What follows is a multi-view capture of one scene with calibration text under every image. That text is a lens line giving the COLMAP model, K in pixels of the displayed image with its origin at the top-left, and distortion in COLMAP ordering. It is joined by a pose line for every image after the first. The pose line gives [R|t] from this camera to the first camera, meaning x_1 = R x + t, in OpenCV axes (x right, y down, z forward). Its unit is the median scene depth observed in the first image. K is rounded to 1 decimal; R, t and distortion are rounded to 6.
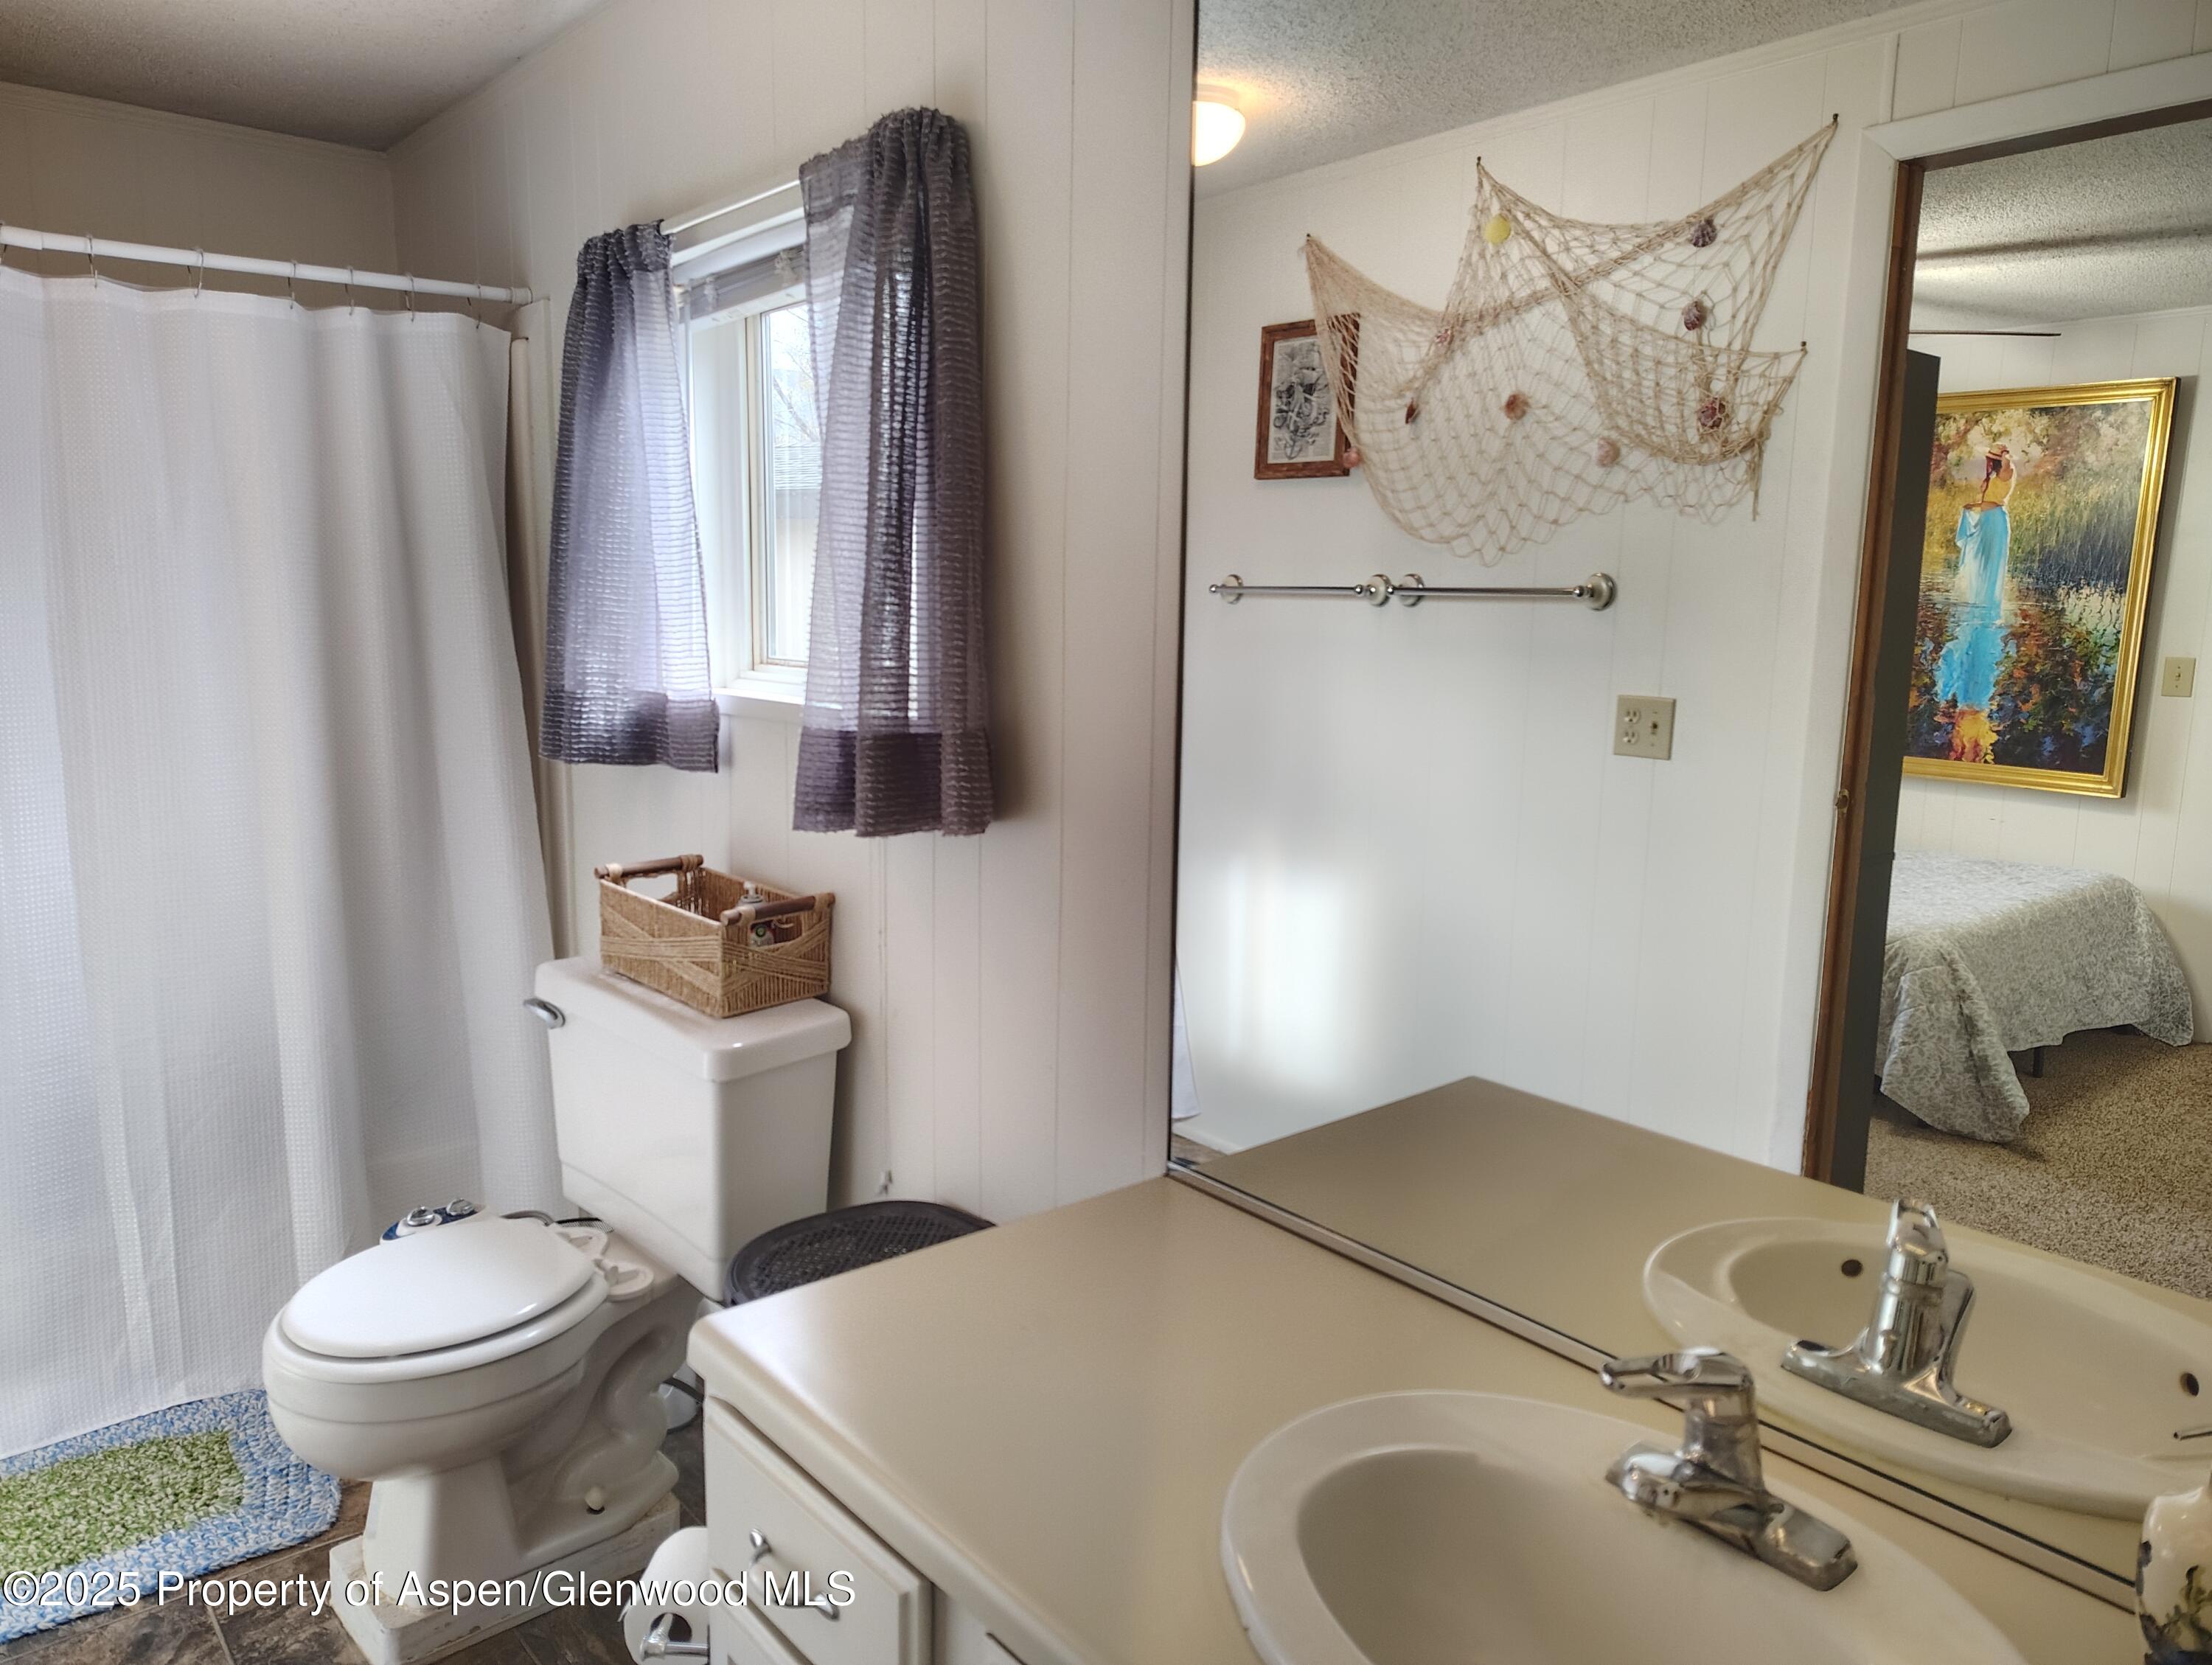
lens RADIAL K [[1523.8, 0, 1106.0], [0, 1523.8, 832.5], [0, 0, 1]] dist [0.004396, 0.005957]
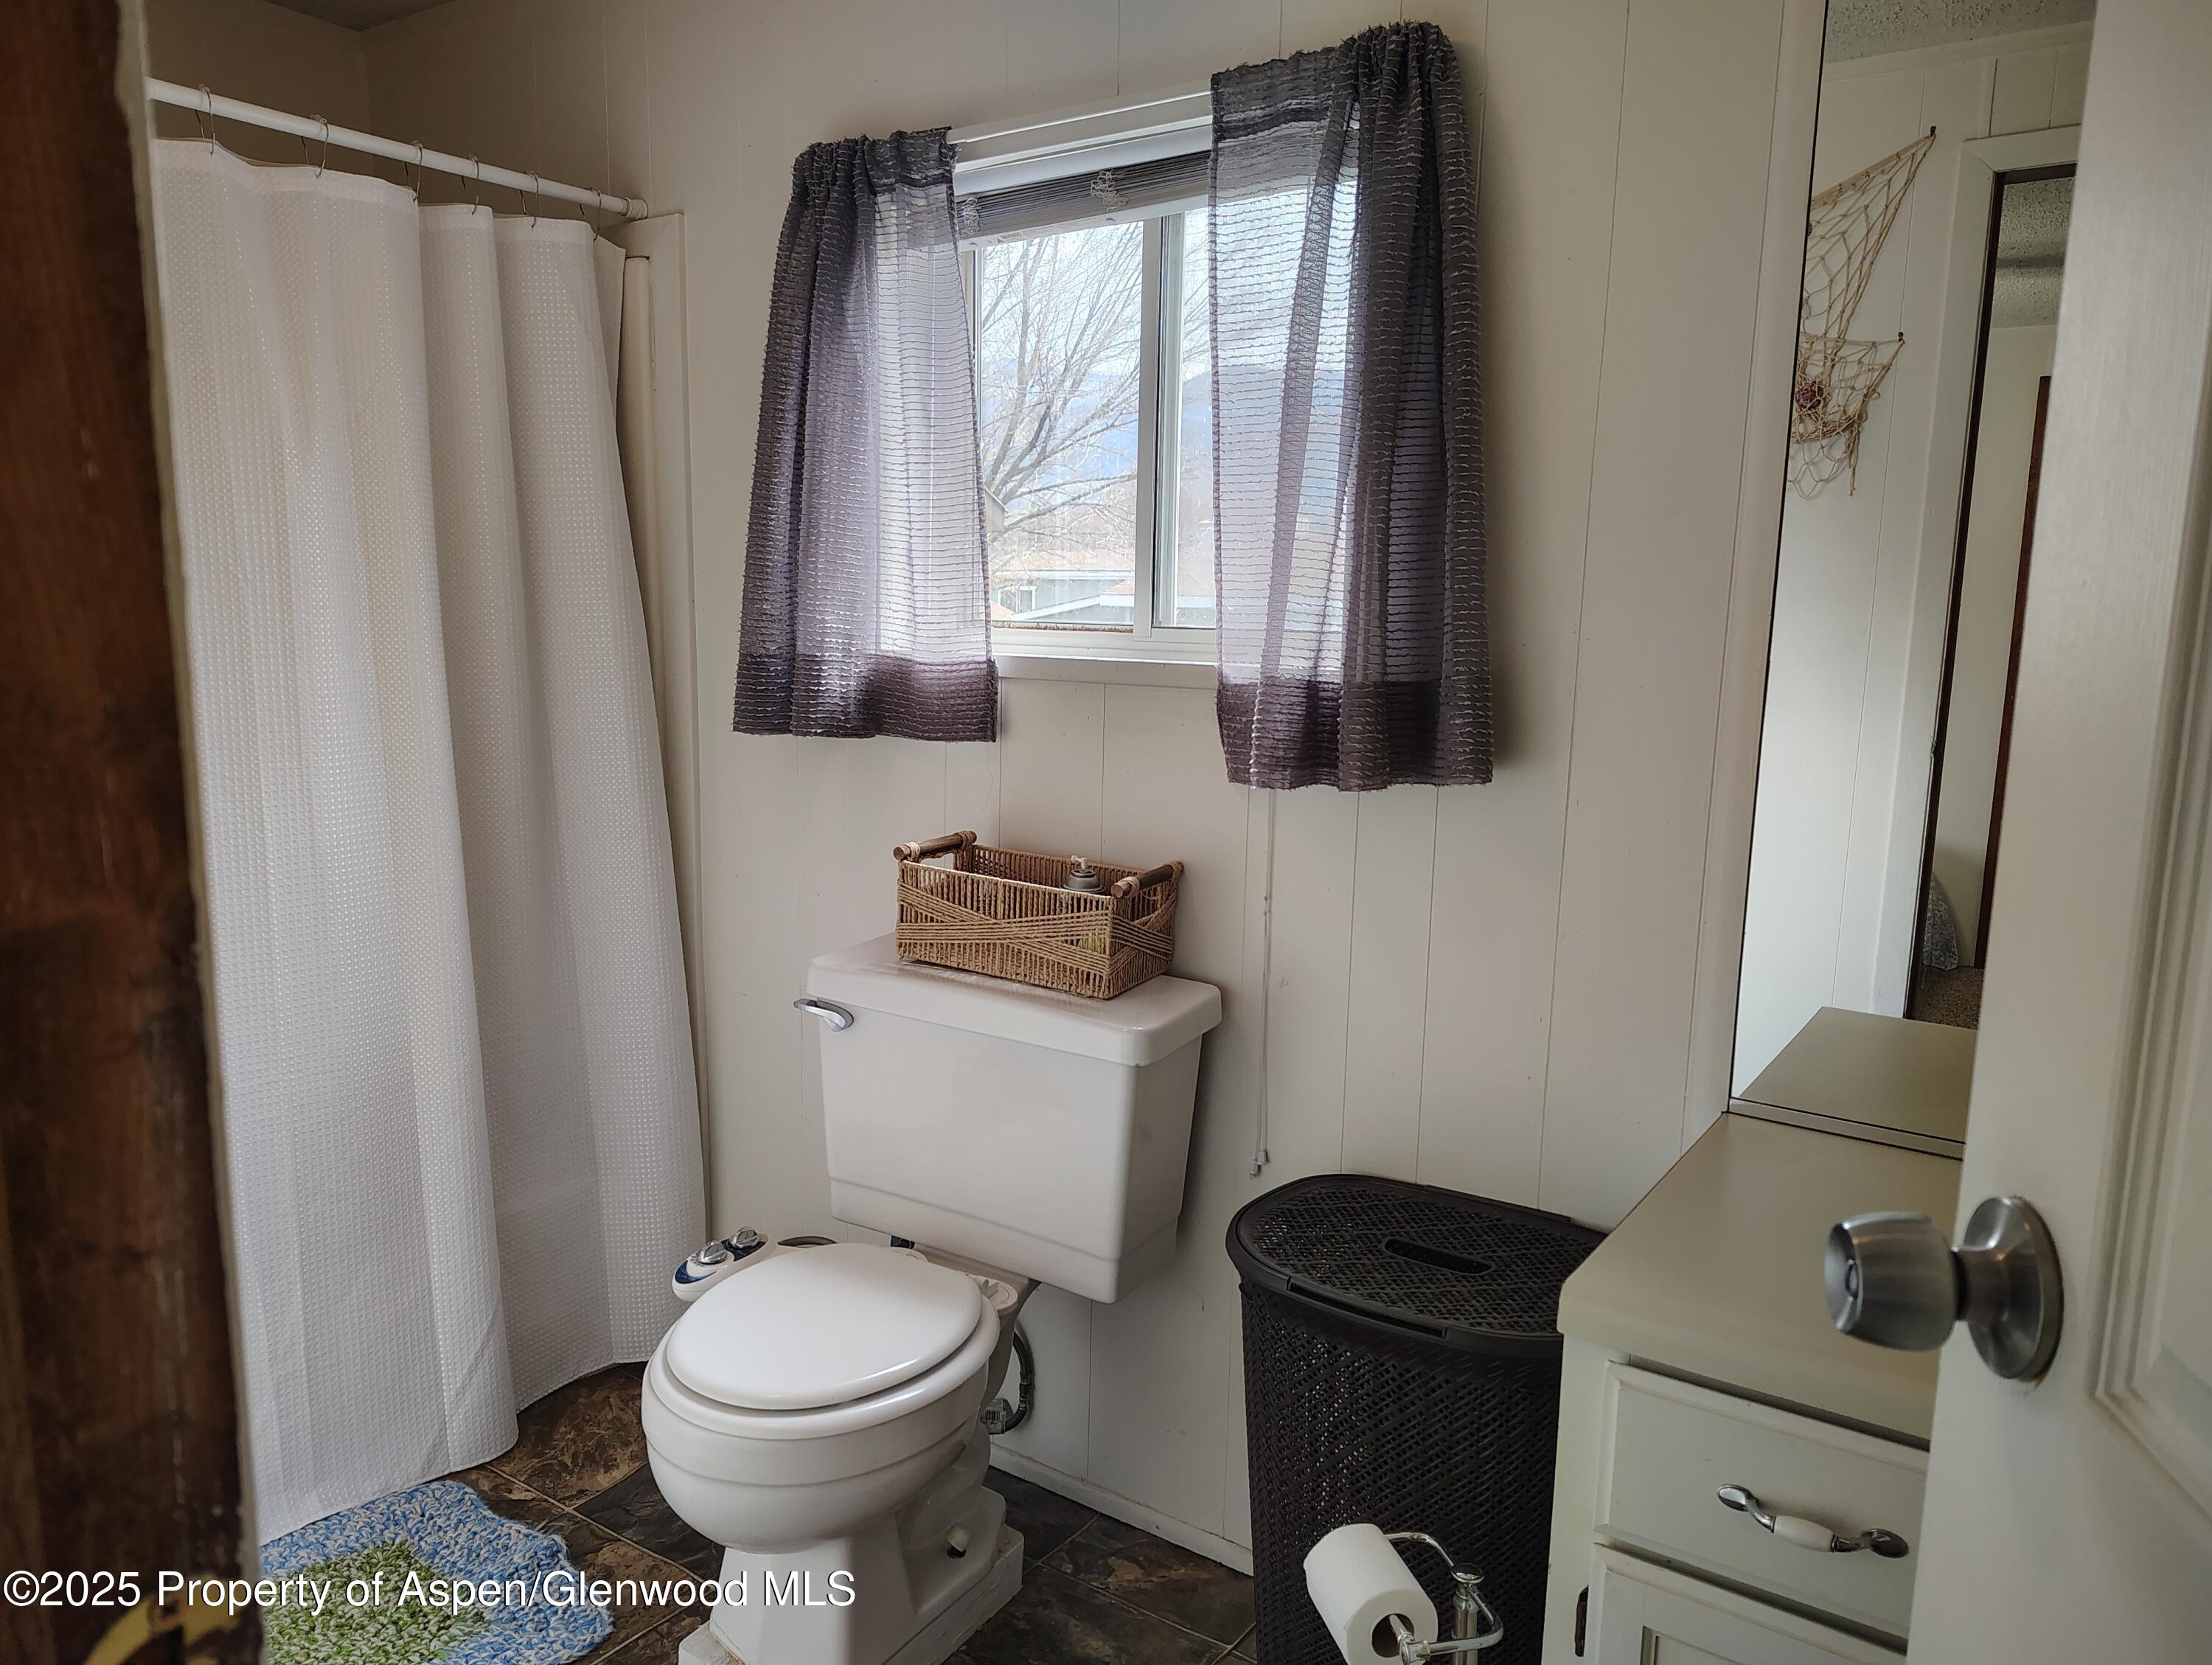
lens RADIAL K [[1527.8, 0, 1105.6], [0, 1527.8, 843.1], [0, 0, 1]] dist [0.005786, -0.004357]
pose [[0.964196, -0.036864, 0.262614, -0.418364], [0.035542, 0.999320, 0.009785, 0.015150], [-0.262797, -0.000101, 0.964851, 0.093362]]
